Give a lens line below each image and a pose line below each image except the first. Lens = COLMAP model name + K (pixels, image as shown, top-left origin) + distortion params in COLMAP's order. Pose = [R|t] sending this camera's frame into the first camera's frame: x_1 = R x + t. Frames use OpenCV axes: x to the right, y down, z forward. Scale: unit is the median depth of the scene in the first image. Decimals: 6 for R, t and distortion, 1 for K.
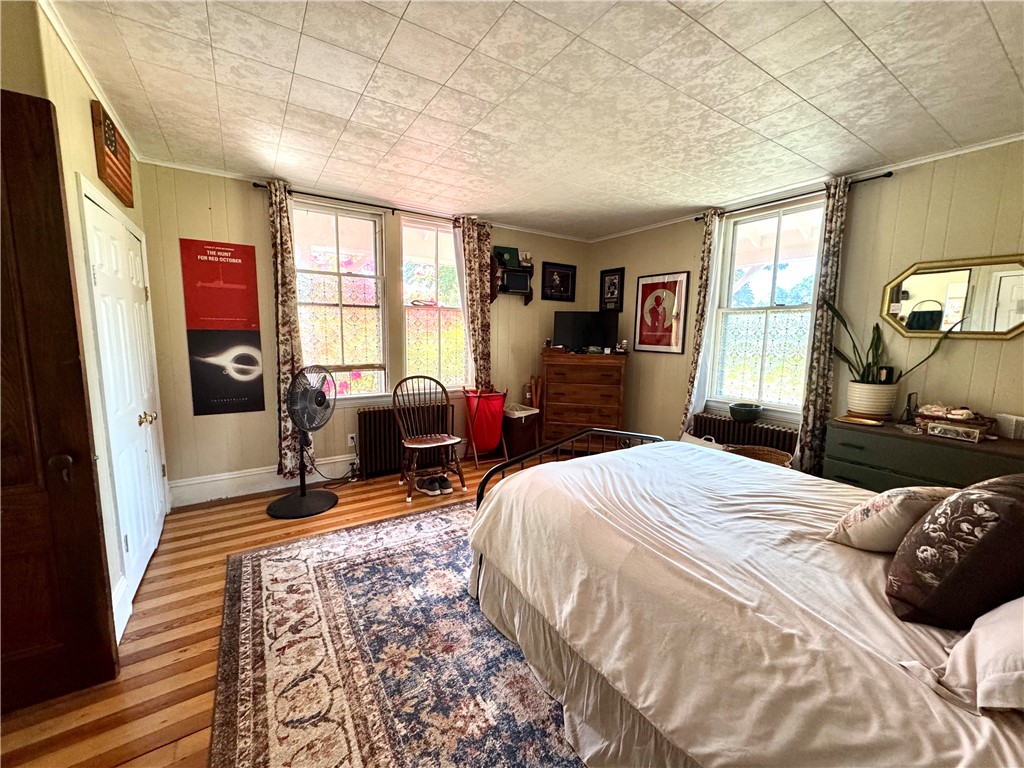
lens RADIAL K [[408.3, 0, 511.0], [0, 408.3, 383.3], [0, 0, 1]] dist [0.001672, -0.000604]
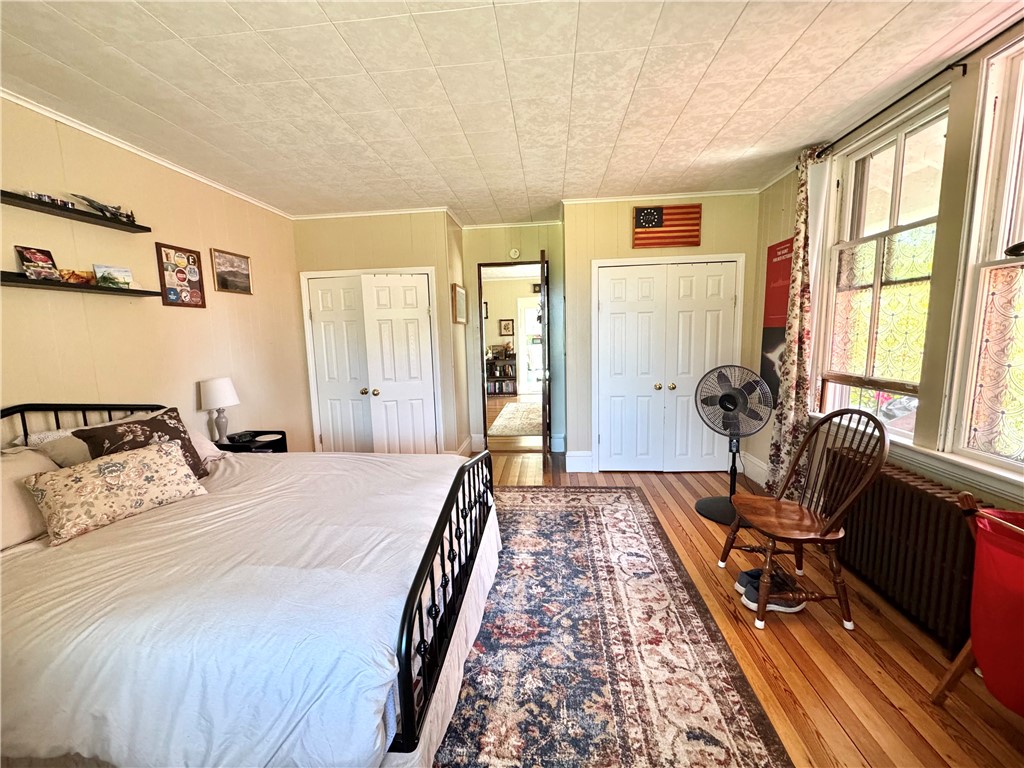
lens RADIAL K [[408.3, 0, 511.0], [0, 408.3, 383.3], [0, 0, 1]] dist [0.001672, -0.000604]
pose [[-0.627668, 0.098204, -0.772262, 0.643157], [-0.078035, 0.979078, 0.187928, -0.164974], [0.774560, 0.178220, -0.606873, 1.403822]]
